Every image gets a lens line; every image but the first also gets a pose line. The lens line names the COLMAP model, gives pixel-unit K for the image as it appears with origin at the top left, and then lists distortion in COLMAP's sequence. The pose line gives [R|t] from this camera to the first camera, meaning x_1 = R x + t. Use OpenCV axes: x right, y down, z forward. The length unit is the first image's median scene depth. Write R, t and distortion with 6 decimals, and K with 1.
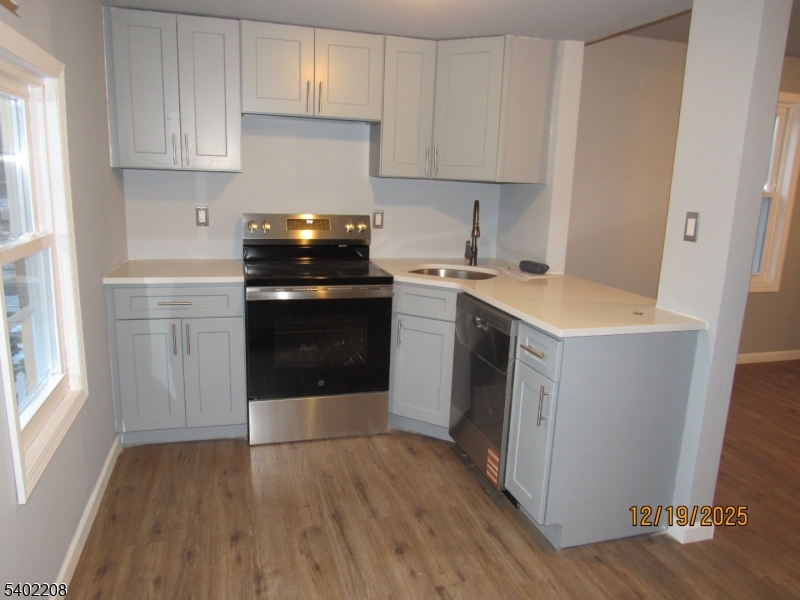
lens RADIAL K [[574.1, 0, 396.2], [0, 574.1, 299.2], [0, 0, 1]] dist [-0.023828, -0.000714]
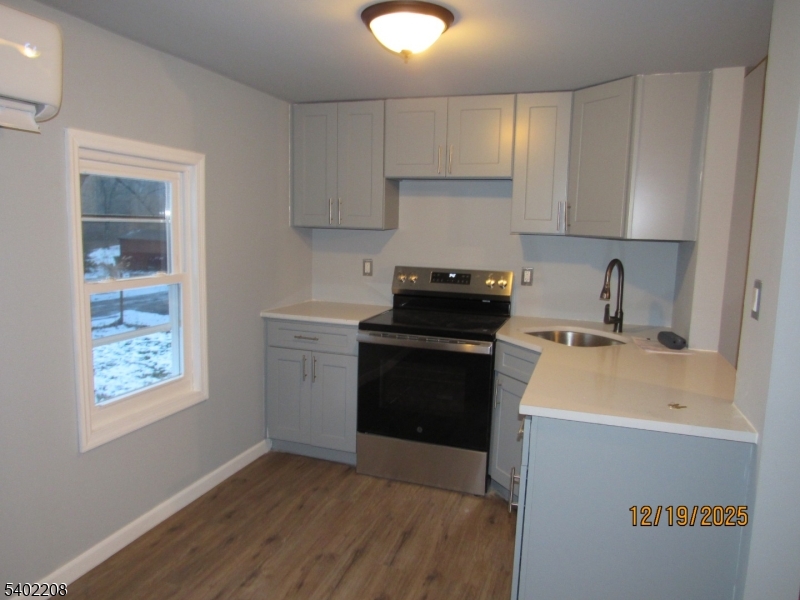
lens RADIAL K [[574.1, 0, 396.2], [0, 574.1, 299.2], [0, 0, 1]] dist [-0.023828, -0.000714]
pose [[0.814813, 0.060952, -0.576510, 0.426467], [-0.115759, 0.991537, -0.058777, -0.021935], [0.568049, 0.114629, 0.814973, 0.106511]]
